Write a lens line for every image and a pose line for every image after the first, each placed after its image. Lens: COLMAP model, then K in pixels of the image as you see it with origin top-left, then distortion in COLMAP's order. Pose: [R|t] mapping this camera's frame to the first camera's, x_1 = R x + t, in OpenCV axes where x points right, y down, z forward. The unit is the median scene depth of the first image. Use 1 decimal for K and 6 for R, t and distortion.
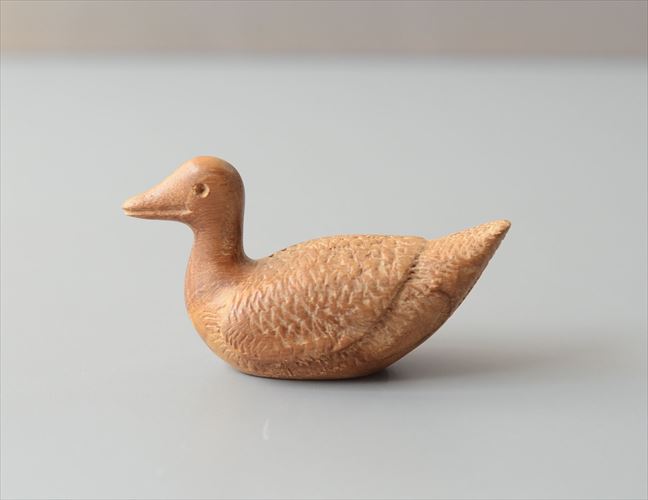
lens RADIAL K [[1677.4, 0, 323.8], [0, 1677.4, 248.0], [0, 0, 1]] dist [-0.118907, 0.000000]
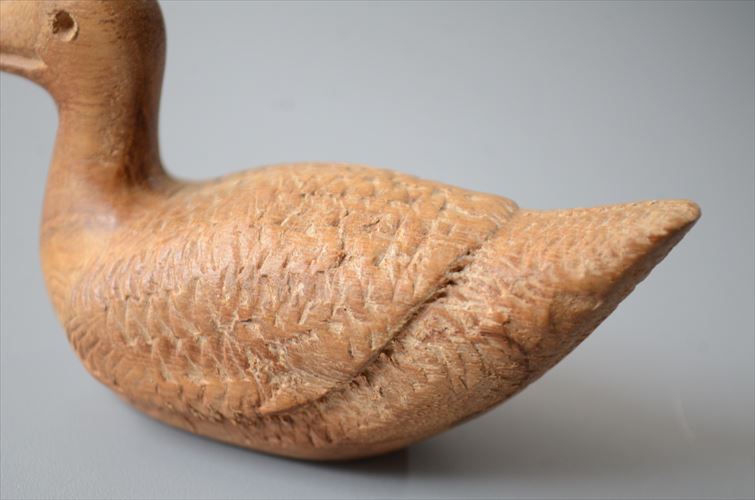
lens RADIAL K [[1524.8, 0, 375.5], [0, 1524.8, 249.0], [0, 0, 1]] dist [0.034681, 0.000000]
pose [[0.959886, 0.193646, -0.202783, 0.114981], [-0.167277, 0.975903, 0.140111, -0.048713], [0.225029, -0.100570, 0.969148, 0.596743]]
